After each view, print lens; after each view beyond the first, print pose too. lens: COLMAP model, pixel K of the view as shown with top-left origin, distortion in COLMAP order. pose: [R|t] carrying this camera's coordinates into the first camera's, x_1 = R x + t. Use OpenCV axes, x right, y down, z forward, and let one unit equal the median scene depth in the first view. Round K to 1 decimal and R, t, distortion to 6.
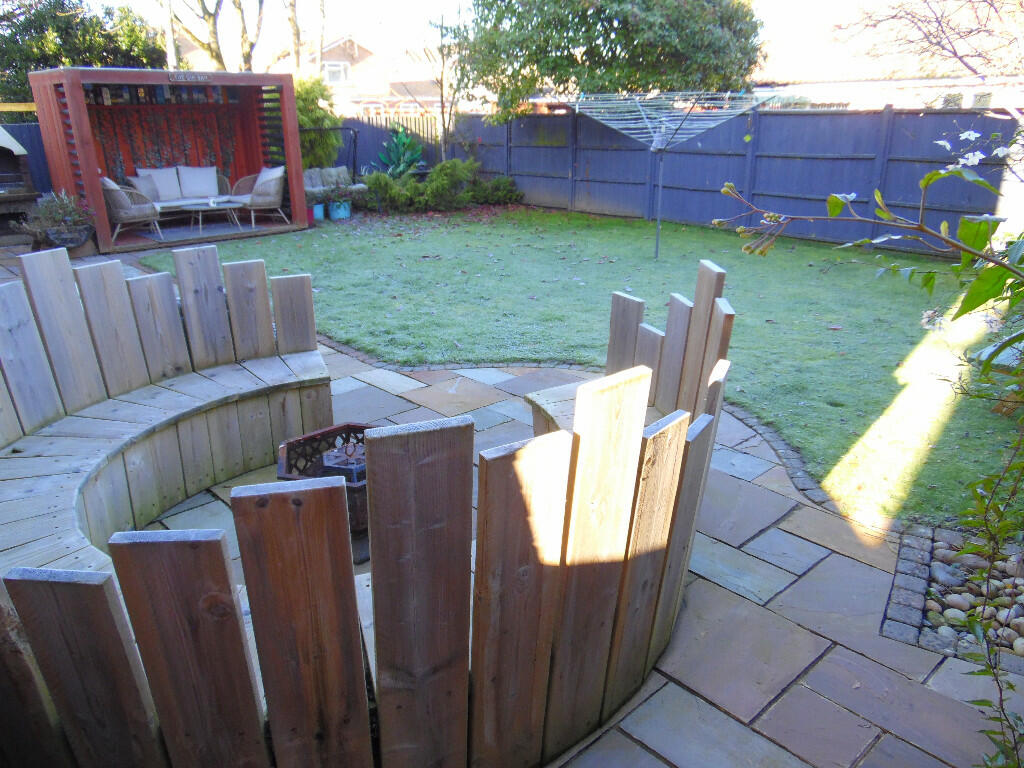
lens RADIAL K [[772.1, 0, 513.1], [0, 772.1, 378.3], [0, 0, 1]] dist [-0.032992, 0.074327]
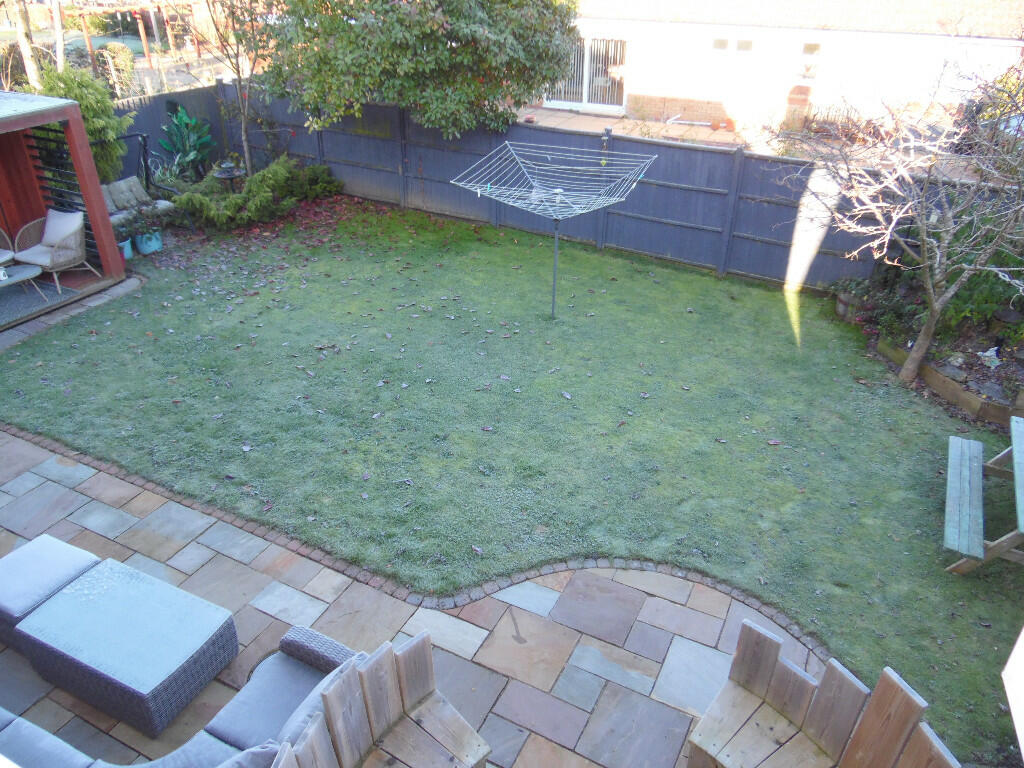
lens RADIAL K [[772.1, 0, 513.1], [0, 772.1, 378.3], [0, 0, 1]] dist [-0.032992, 0.074327]
pose [[0.937552, -0.158856, 0.309453, -0.145044], [0.097365, 0.973914, 0.204965, -0.221219], [-0.333941, -0.162036, 0.928562, 0.042866]]
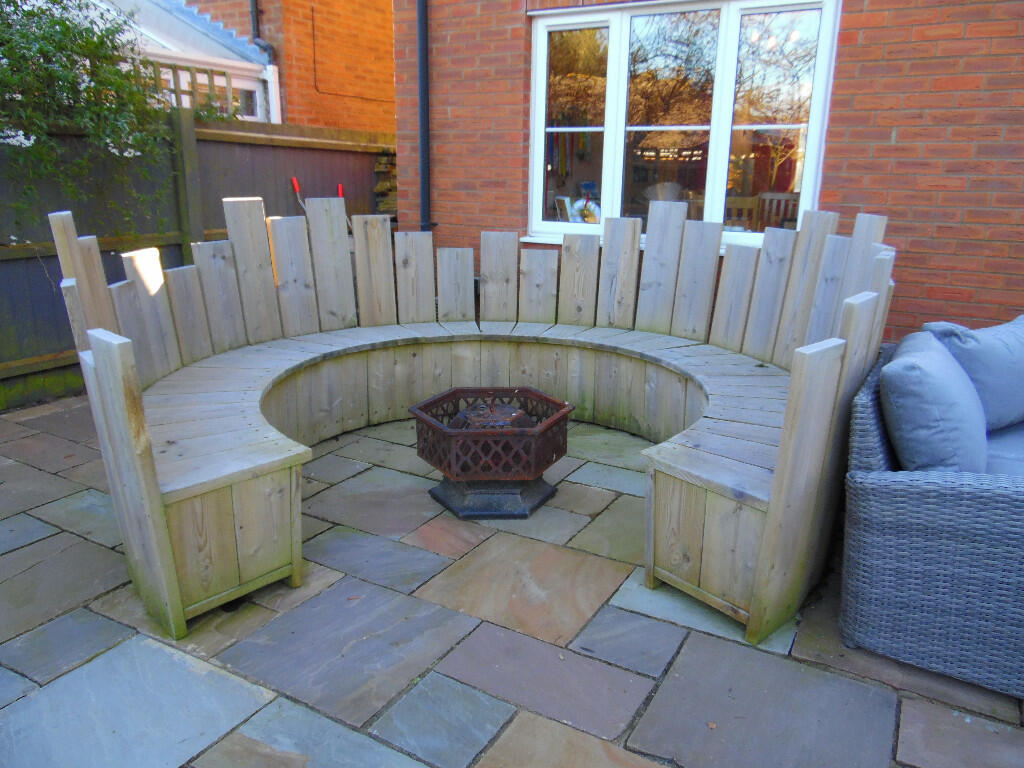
lens RADIAL K [[772.1, 0, 513.1], [0, 772.1, 378.3], [0, 0, 1]] dist [-0.032992, 0.074327]
pose [[-0.949612, 0.075045, -0.304312, 0.014254], [-0.108212, 0.832712, 0.543030, -0.123529], [0.294156, 0.548598, -0.782632, 0.465049]]
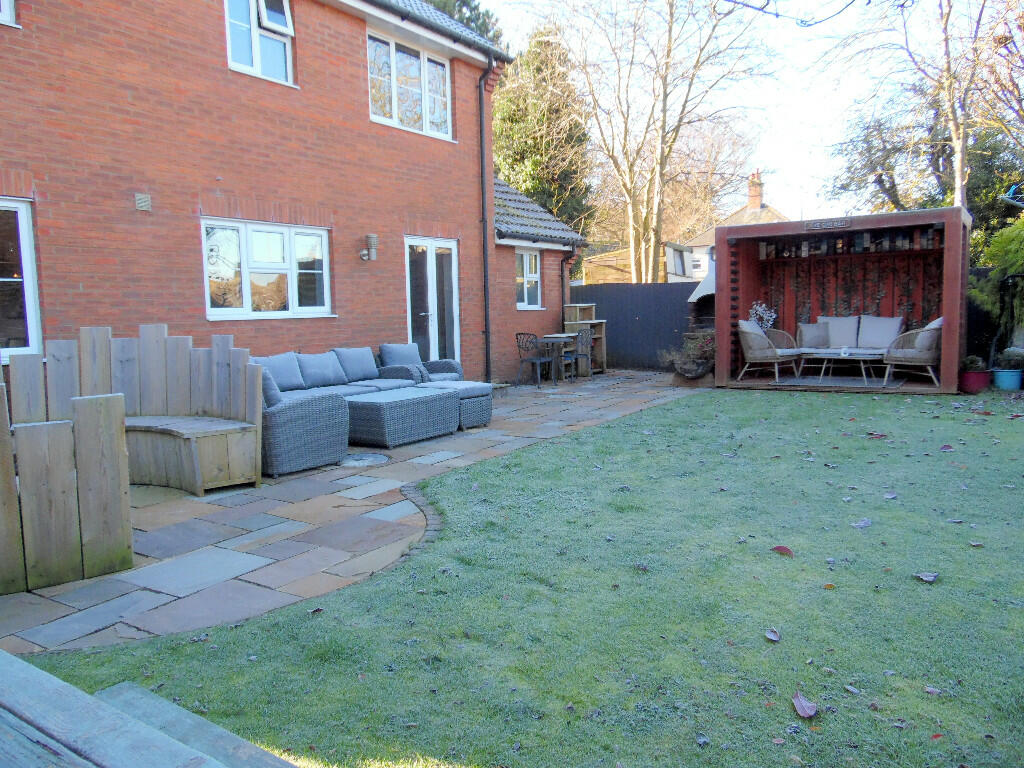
lens RADIAL K [[772.1, 0, 513.1], [0, 772.1, 378.3], [0, 0, 1]] dist [-0.032992, 0.074327]
pose [[0.243642, 0.098891, -0.964810, 0.380319], [-0.296339, 0.954805, 0.023031, -0.094889], [0.923483, 0.280300, 0.261936, 0.373830]]
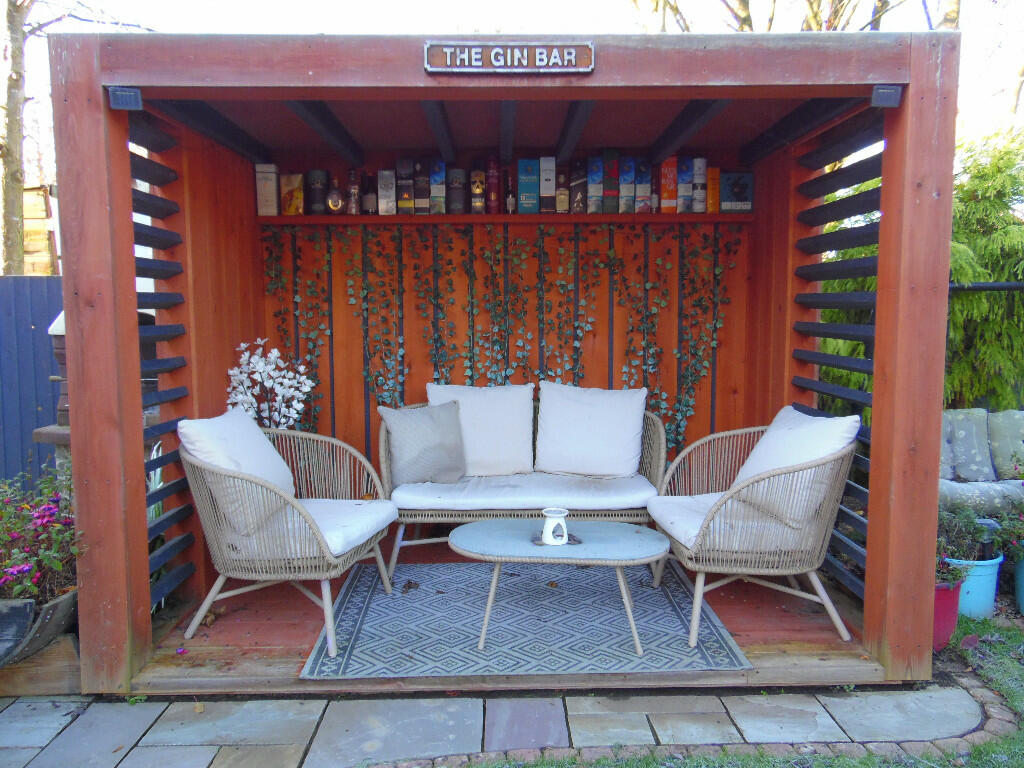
lens RADIAL K [[772.1, 0, 513.1], [0, 772.1, 378.3], [0, 0, 1]] dist [-0.032992, 0.074327]
pose [[0.749483, 0.070785, -0.658229, -0.214807], [-0.224215, 0.962648, -0.151777, -0.219807], [0.622899, 0.261339, 0.737359, 0.730154]]
